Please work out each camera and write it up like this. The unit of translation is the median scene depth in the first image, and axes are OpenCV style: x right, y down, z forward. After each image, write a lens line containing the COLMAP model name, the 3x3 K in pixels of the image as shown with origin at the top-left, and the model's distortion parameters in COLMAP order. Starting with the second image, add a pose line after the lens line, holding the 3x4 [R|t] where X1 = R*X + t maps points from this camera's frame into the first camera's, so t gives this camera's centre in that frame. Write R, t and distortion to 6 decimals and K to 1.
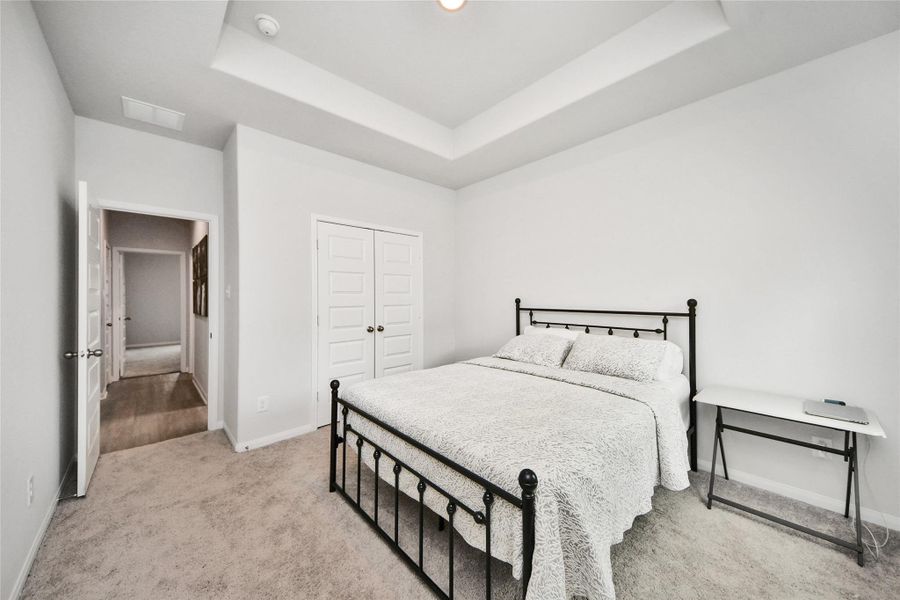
lens RADIAL K [[320.0, 0, 451.9], [0, 320.0, 301.3], [0, 0, 1]] dist [0.054752, -0.024198]
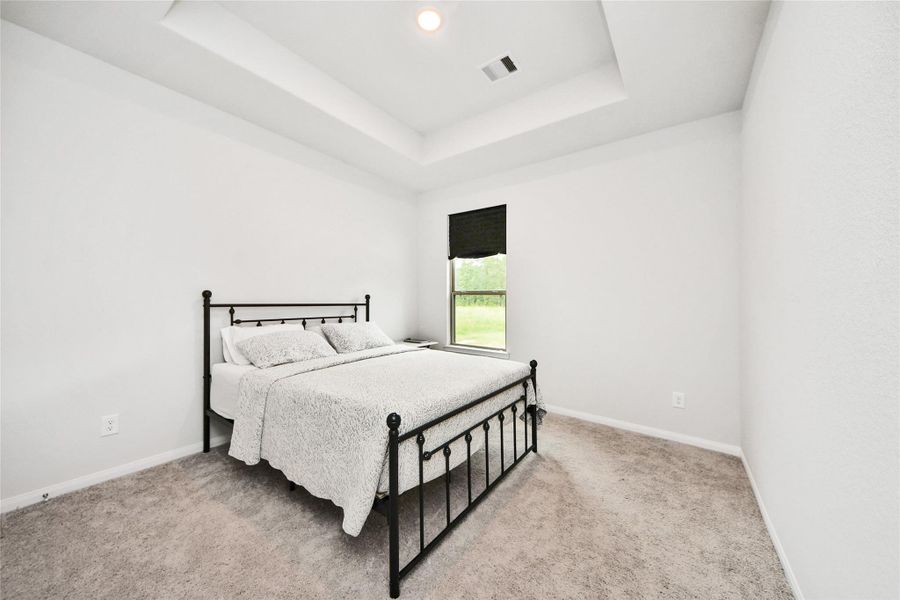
lens RADIAL K [[320.0, 0, 451.9], [0, 320.0, 301.3], [0, 0, 1]] dist [0.054752, -0.024198]
pose [[-0.201716, -0.007293, 0.979417, -0.809446], [0.002544, 0.999965, 0.007970, 0.013608], [-0.979441, 0.004099, -0.201690, 0.817027]]
